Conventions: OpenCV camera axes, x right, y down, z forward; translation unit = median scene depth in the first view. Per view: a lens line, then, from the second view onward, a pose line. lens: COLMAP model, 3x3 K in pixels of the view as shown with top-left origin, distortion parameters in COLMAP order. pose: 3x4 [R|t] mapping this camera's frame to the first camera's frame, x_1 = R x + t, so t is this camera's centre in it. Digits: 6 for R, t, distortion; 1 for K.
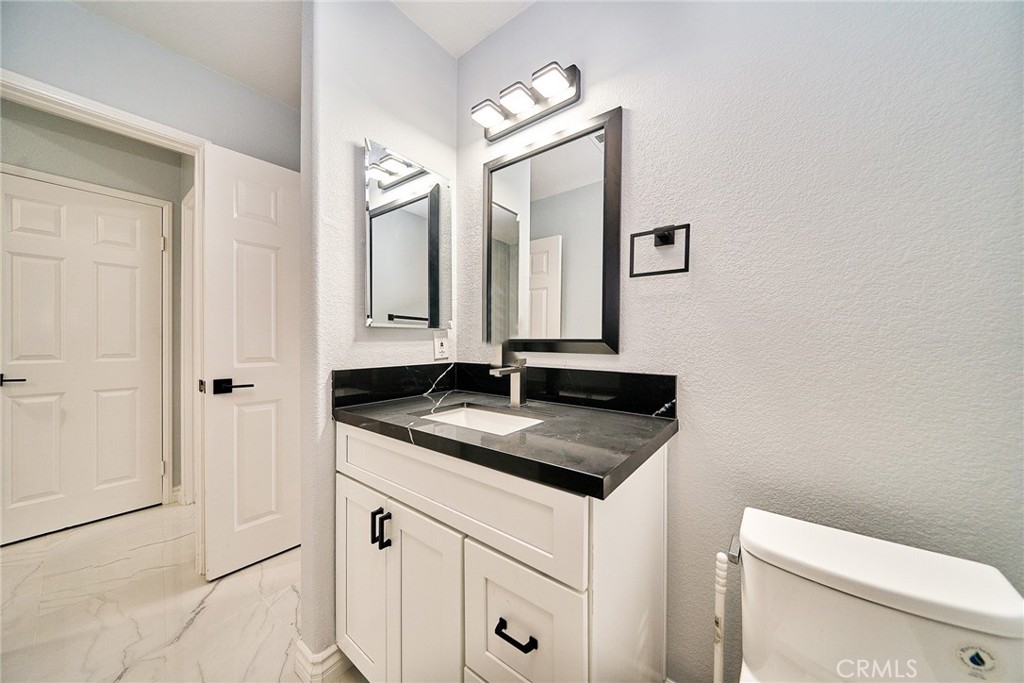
lens RADIAL K [[347.7, 0, 514.5], [0, 347.7, 340.9], [0, 0, 1]] dist [0.001605, -0.000961]
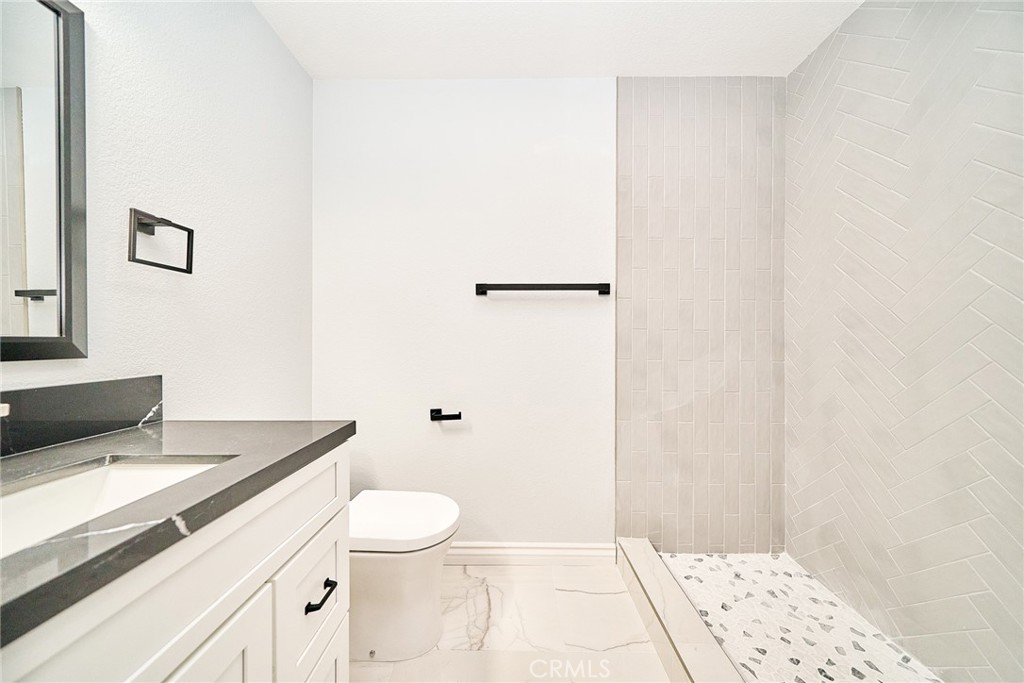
lens RADIAL K [[347.7, 0, 509.7], [0, 347.7, 340.8], [0, 0, 1]] dist [0.001605, -0.000961]
pose [[-0.609566, -0.002827, 0.792730, -0.879944], [0.007160, 0.999933, 0.009071, 0.002854], [-0.792703, 0.011205, -0.609505, 0.825066]]
